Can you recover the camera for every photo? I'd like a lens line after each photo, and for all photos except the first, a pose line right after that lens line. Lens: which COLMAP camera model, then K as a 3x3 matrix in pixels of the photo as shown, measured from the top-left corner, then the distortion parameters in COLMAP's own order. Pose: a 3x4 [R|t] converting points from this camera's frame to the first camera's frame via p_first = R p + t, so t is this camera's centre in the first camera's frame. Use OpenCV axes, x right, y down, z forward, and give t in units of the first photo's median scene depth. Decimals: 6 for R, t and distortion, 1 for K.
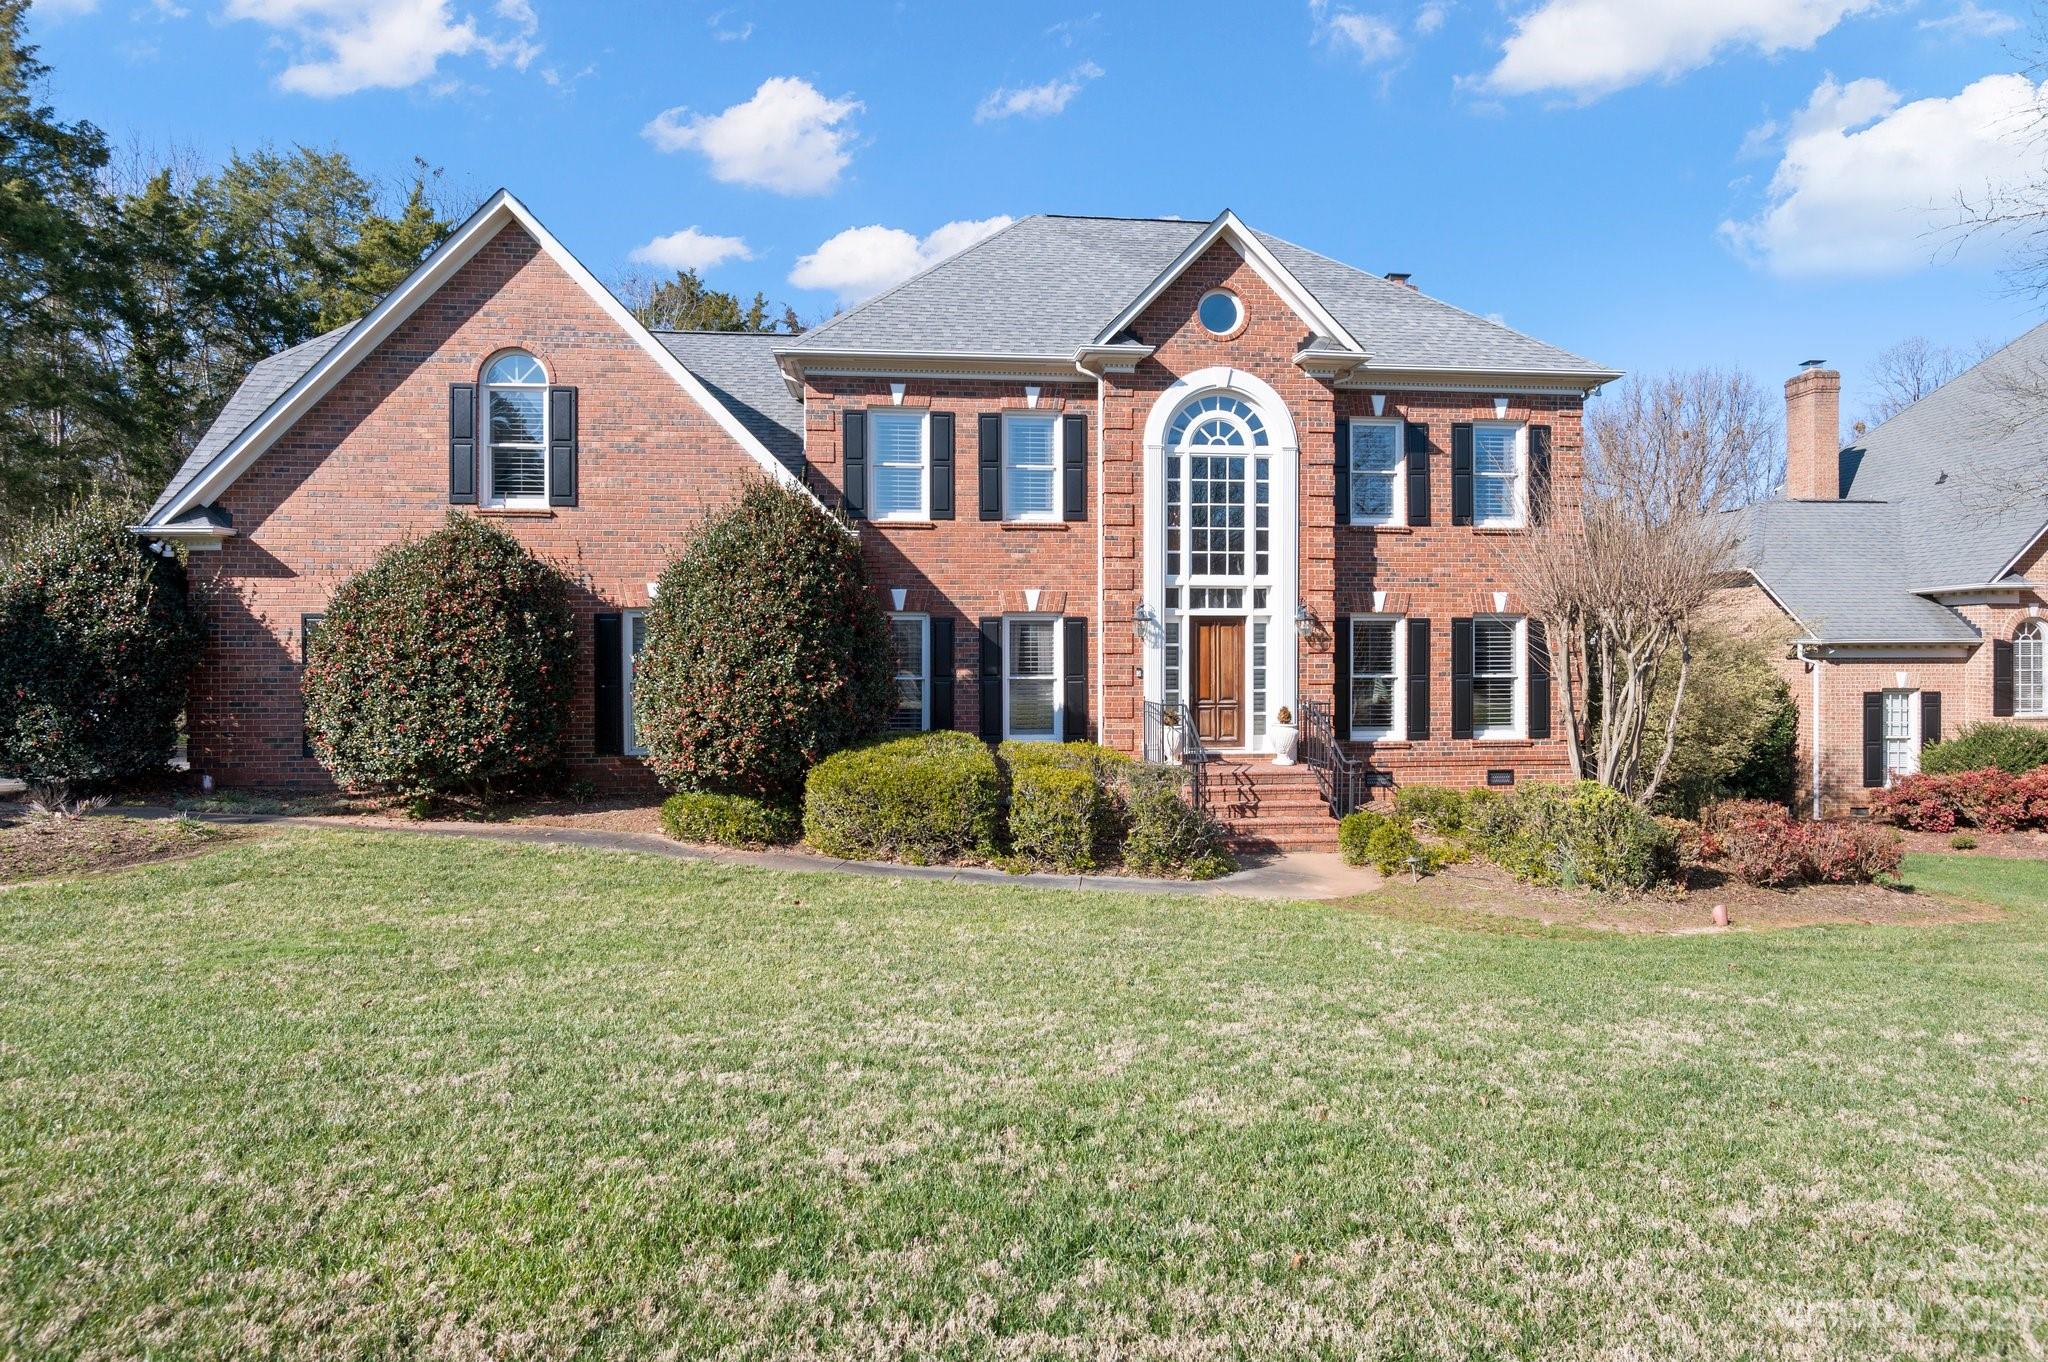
lens RADIAL K [[1084.7, 0, 1021.1], [0, 1084.7, 664.5], [0, 0, 1]] dist [-0.013041, -0.009658]
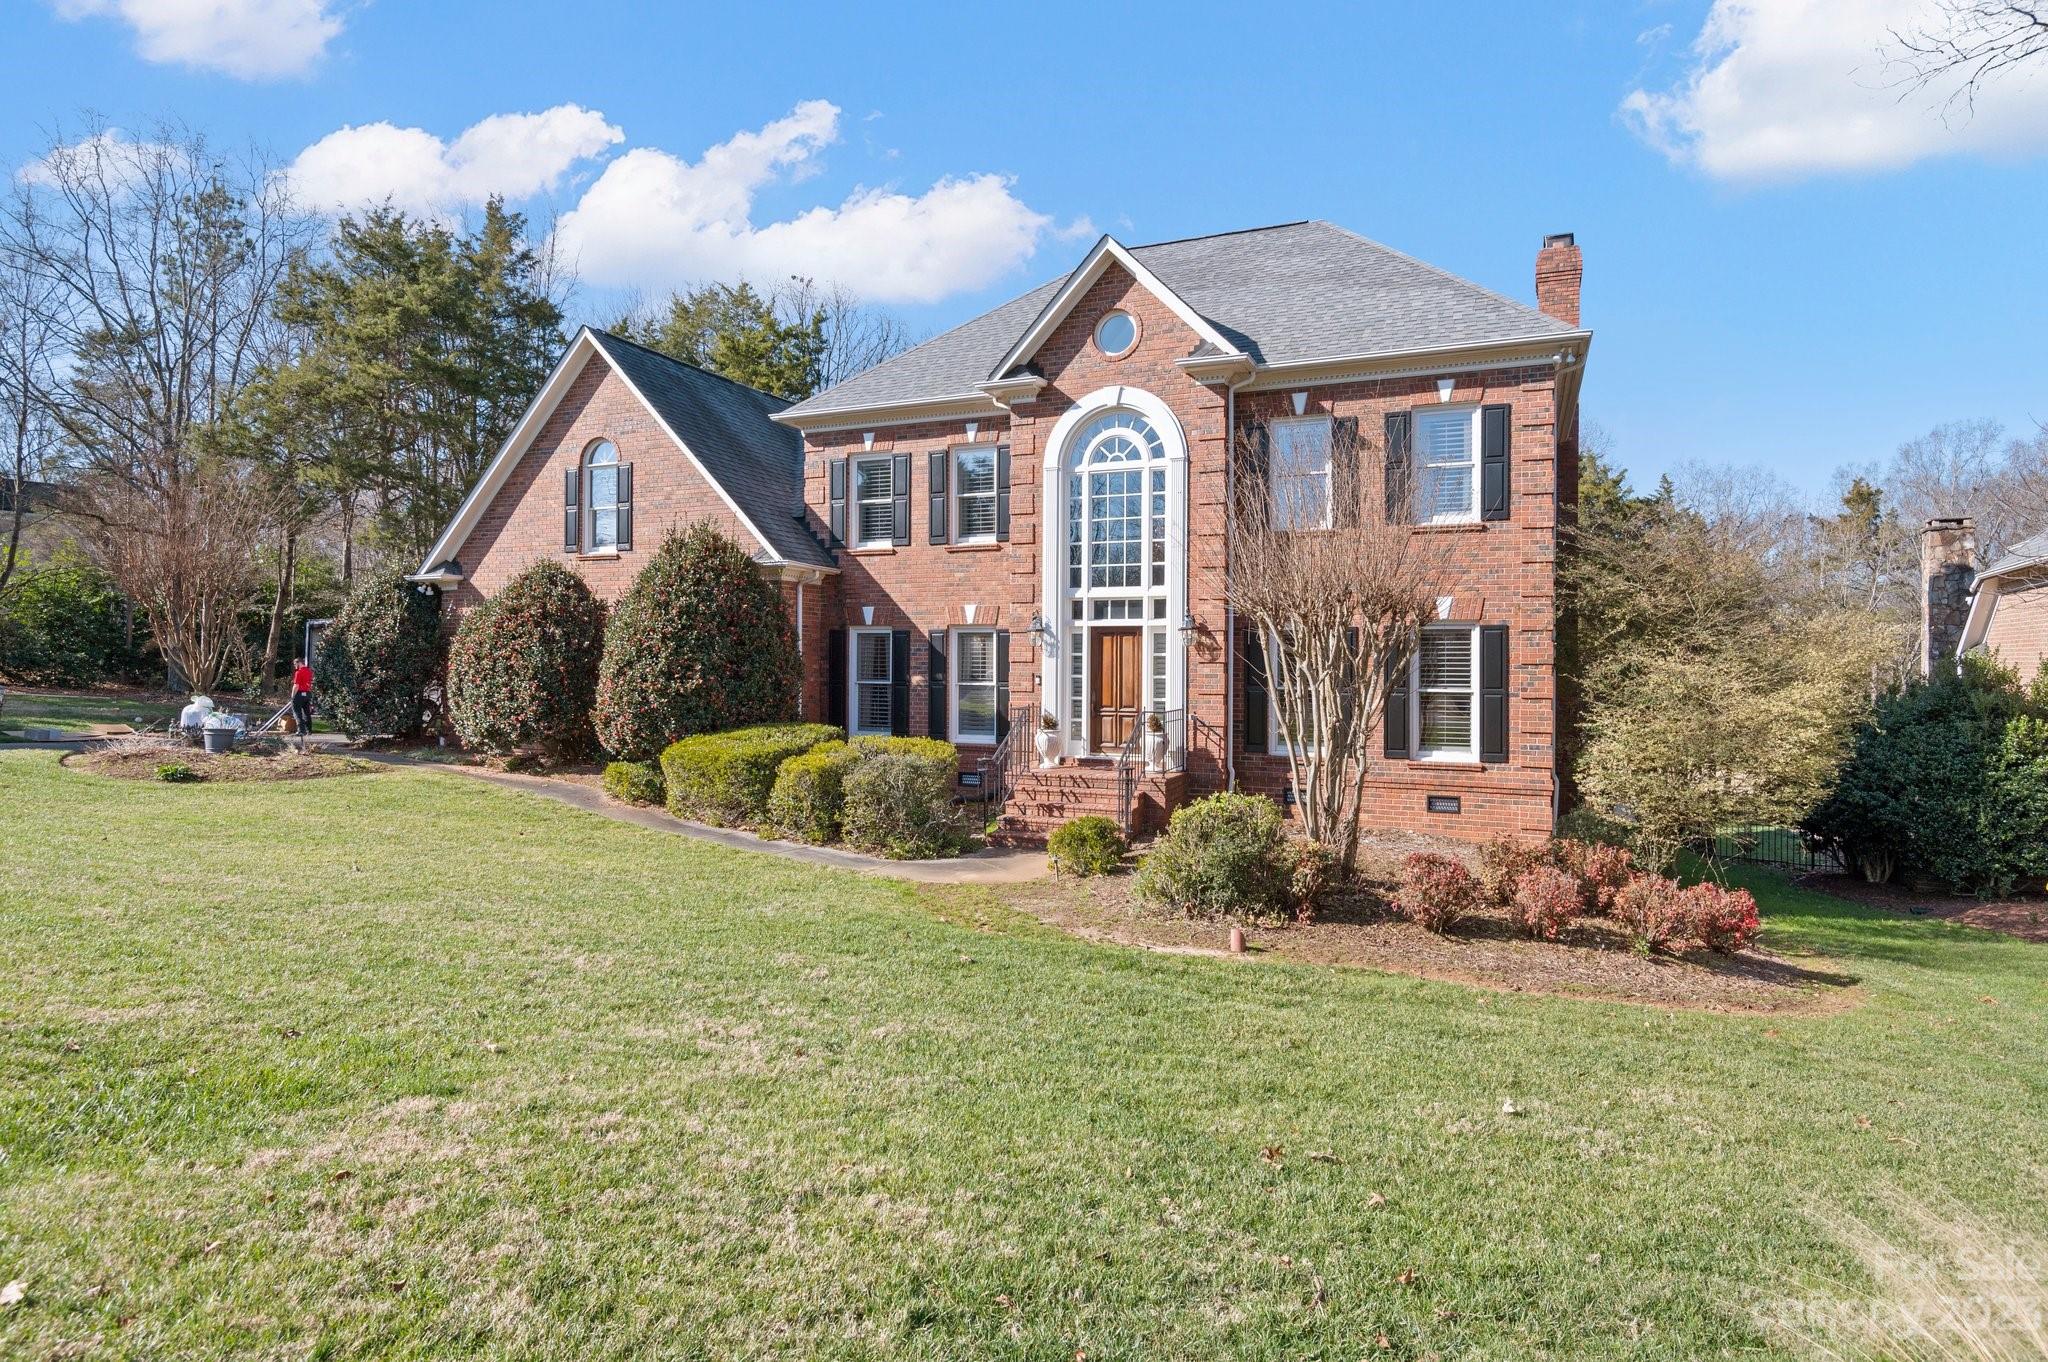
lens RADIAL K [[1084.7, 0, 1004.3], [0, 1084.7, 676.0], [0, 0, 1]] dist [-0.013041, -0.009658]
pose [[0.867157, 0.013528, -0.497851, 0.605725], [-0.014114, 0.999897, 0.002587, 0.001316], [0.497835, 0.004784, 0.867259, 0.048561]]
